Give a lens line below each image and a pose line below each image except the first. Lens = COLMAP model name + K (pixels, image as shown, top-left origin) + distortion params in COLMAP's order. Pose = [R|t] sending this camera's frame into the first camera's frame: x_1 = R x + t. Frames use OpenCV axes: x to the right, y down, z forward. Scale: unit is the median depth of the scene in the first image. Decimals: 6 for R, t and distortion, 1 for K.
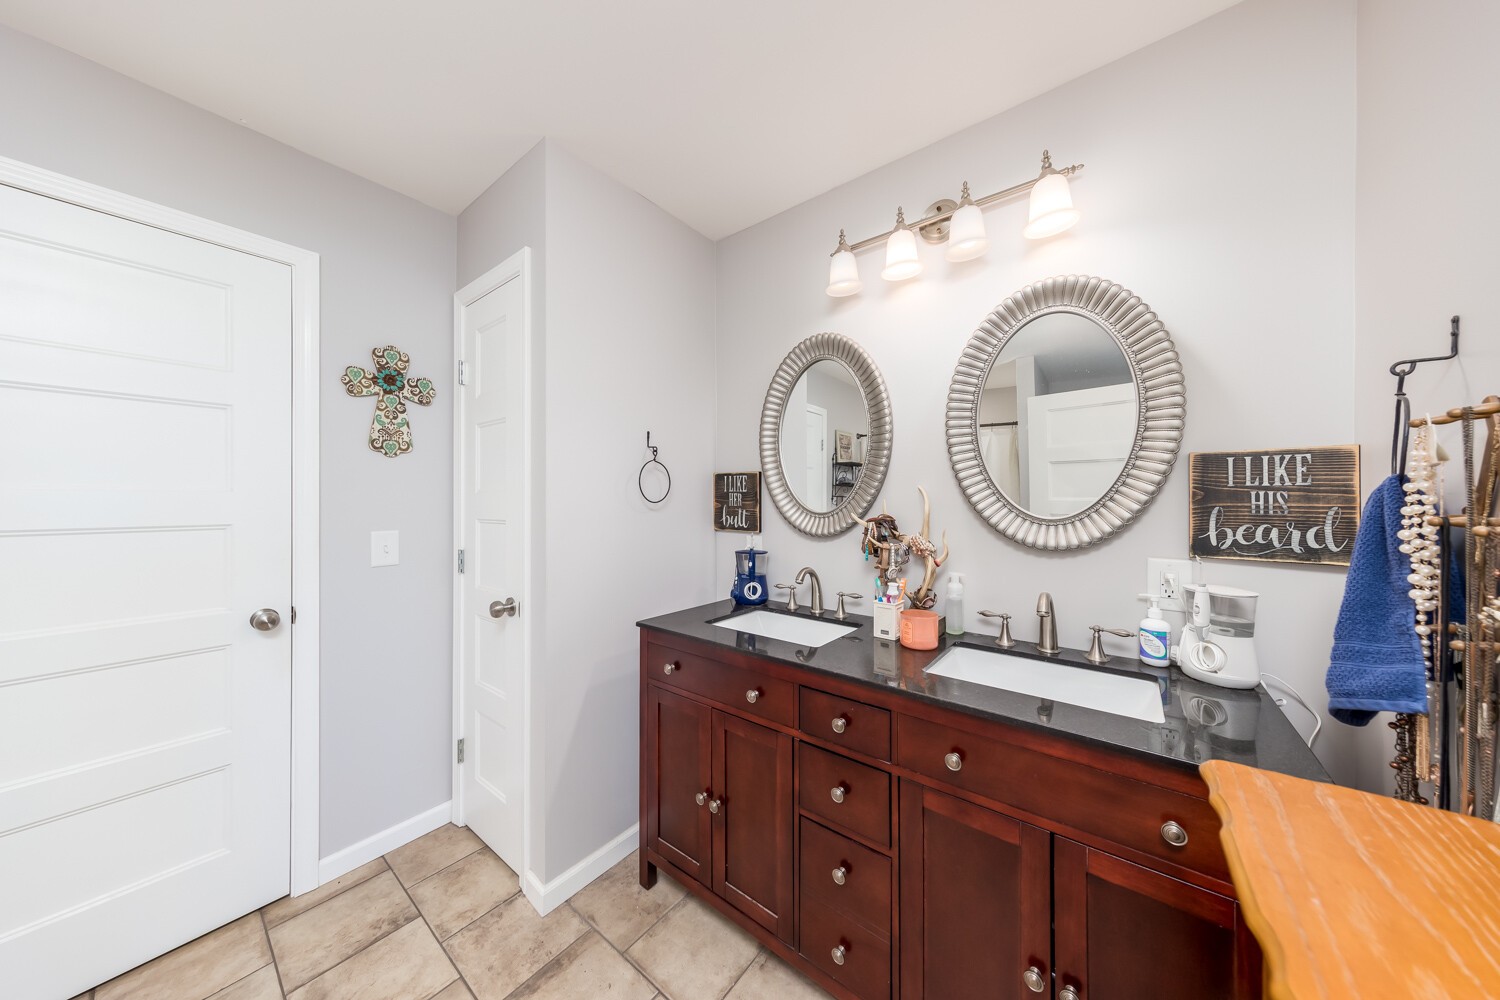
lens RADIAL K [[470.1, 0, 754.6], [0, 470.1, 495.7], [0, 0, 1]] dist [0.007119, -0.000857]
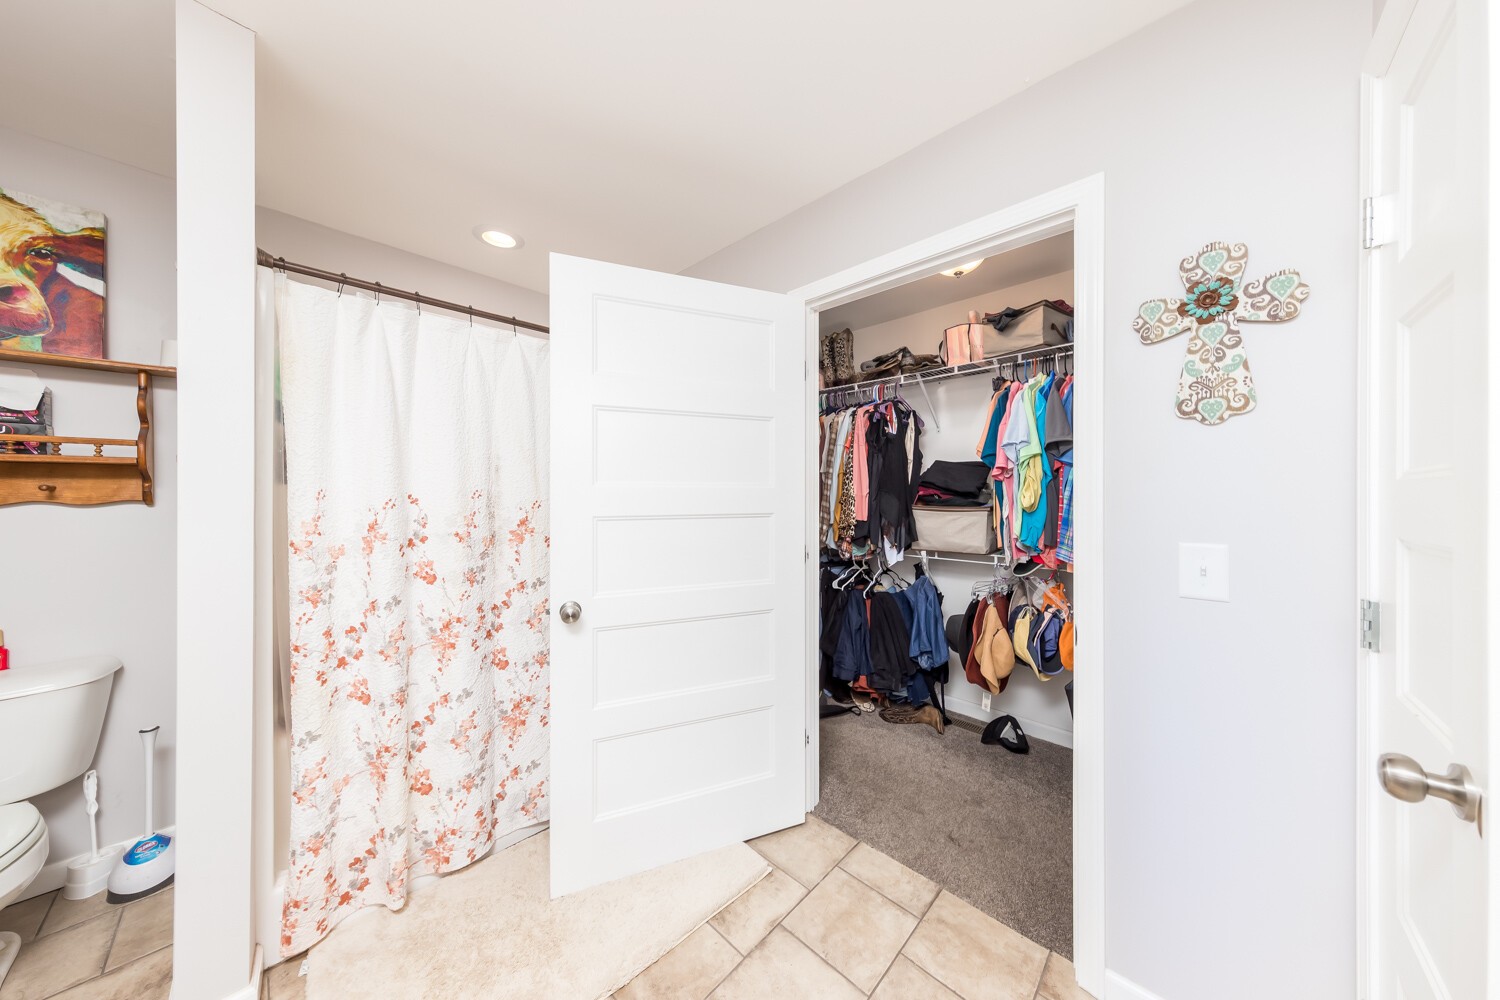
lens RADIAL K [[470.1, 0, 747.0], [0, 470.1, 494.8], [0, 0, 1]] dist [0.007119, -0.000857]
pose [[-0.099784, 0.000665, -0.995009, -0.096362], [0.002219, 0.999997, 0.000446, 0.008340], [0.995007, -0.002163, -0.099785, 0.460289]]
